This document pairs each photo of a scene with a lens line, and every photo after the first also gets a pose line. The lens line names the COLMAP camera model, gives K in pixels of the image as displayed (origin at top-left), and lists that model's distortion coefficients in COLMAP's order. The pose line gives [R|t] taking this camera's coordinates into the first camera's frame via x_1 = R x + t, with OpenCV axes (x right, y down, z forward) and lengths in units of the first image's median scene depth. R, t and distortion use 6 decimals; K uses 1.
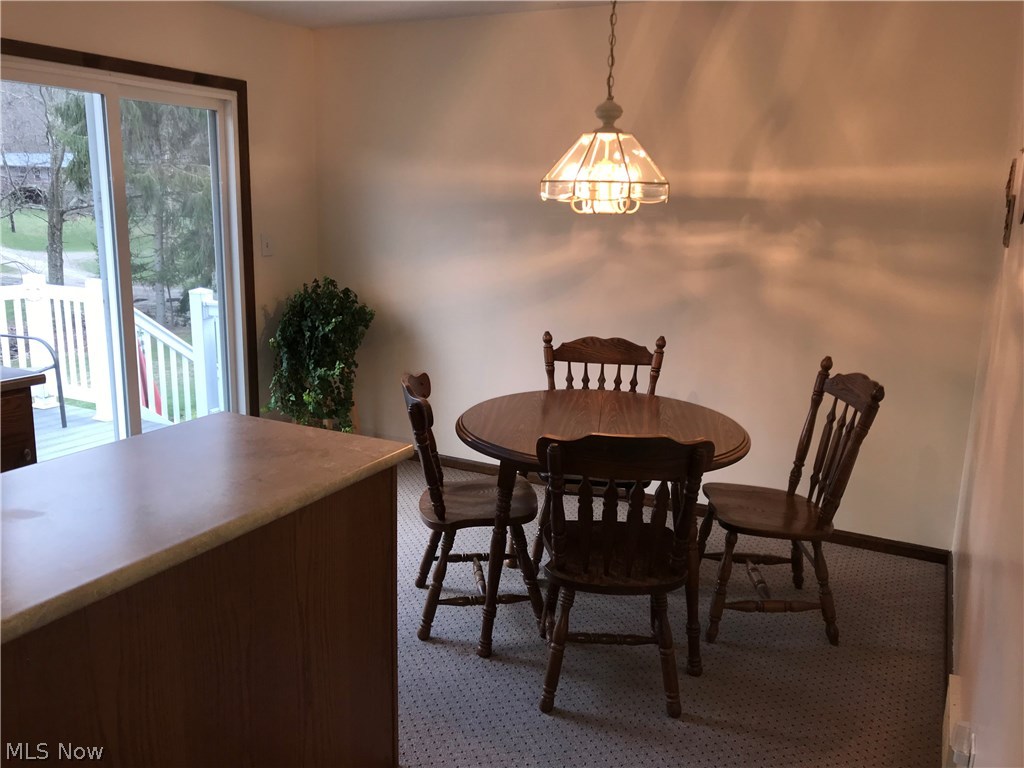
lens RADIAL K [[848.4, 0, 510.5], [0, 848.4, 367.9], [0, 0, 1]] dist [-0.007099, -0.001300]
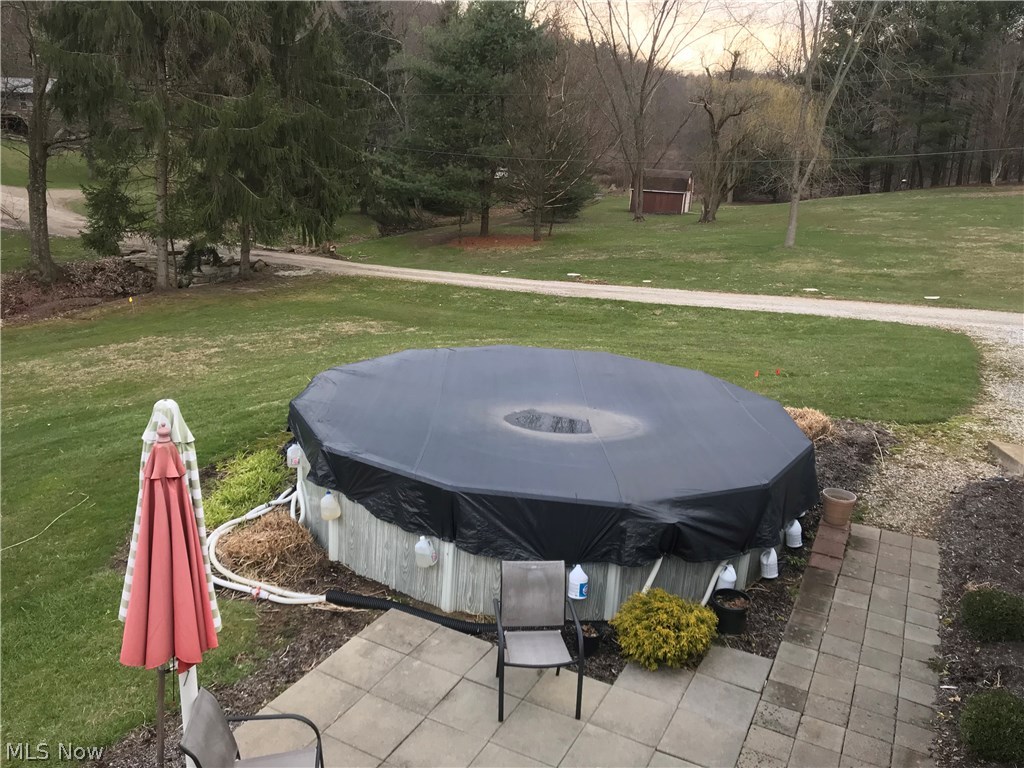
lens RADIAL K [[842.7, 0, 517.7], [0, 842.7, 384.3], [0, 0, 1]] dist [0.056057, -0.110792]
pose [[0.999131, 0.037018, 0.019151, -0.072971], [-0.038338, 0.996531, 0.073867, -0.029479], [-0.016351, -0.074537, 0.997084, 0.144676]]
